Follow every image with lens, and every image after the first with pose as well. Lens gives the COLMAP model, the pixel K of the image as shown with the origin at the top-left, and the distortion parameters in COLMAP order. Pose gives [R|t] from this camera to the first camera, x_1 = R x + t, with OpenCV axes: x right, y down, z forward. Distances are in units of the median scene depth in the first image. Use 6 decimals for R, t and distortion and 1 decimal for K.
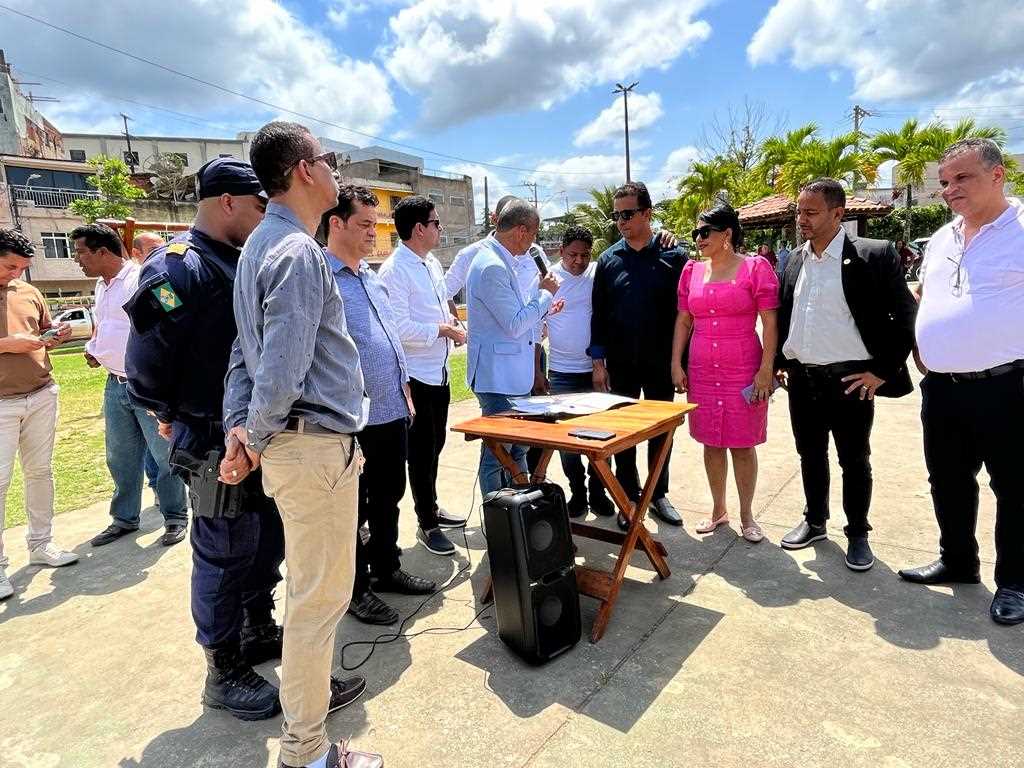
lens RADIAL K [[636.0, 0, 509.2], [0, 636.0, 377.7], [0, 0, 1]] dist [-0.015035, 0.007460]
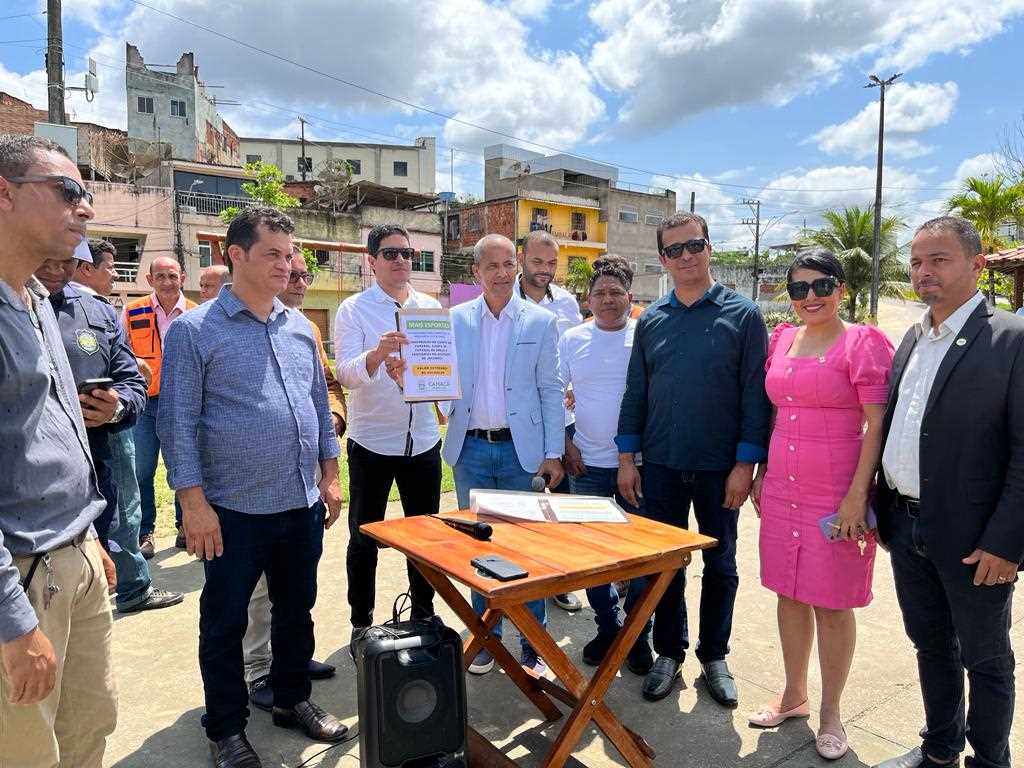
lens RADIAL K [[776.8, 0, 511.8], [0, 776.8, 386.1], [0, 0, 1]] dist [0.027544, -0.036310]
pose [[0.961728, 0.082775, -0.261204, 0.243371], [-0.098242, 0.994066, -0.046699, -0.048950], [0.255789, 0.070573, 0.964153, 0.116945]]
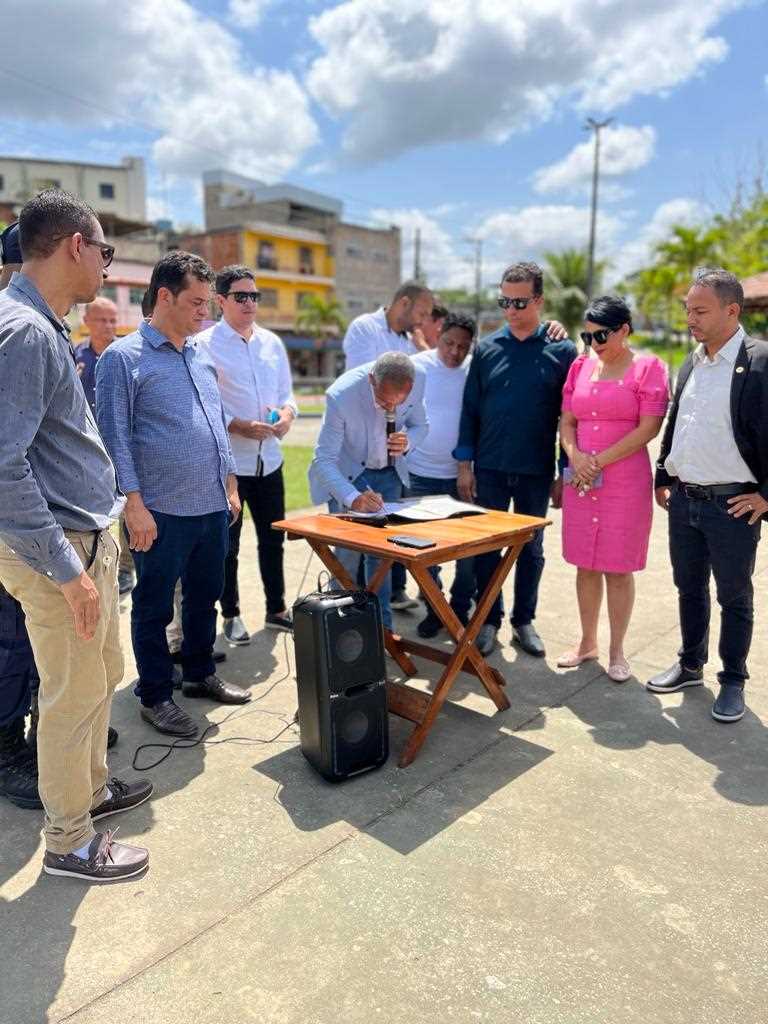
lens RADIAL K [[776.8, 0, 383.0], [0, 776.8, 515.0], [0, 0, 1]] dist [0.027544, -0.036310]
pose [[0.995247, 0.072952, -0.064512, 0.110383], [-0.069727, 0.996266, 0.050905, -0.002863], [0.067985, -0.046165, 0.996618, -0.084377]]
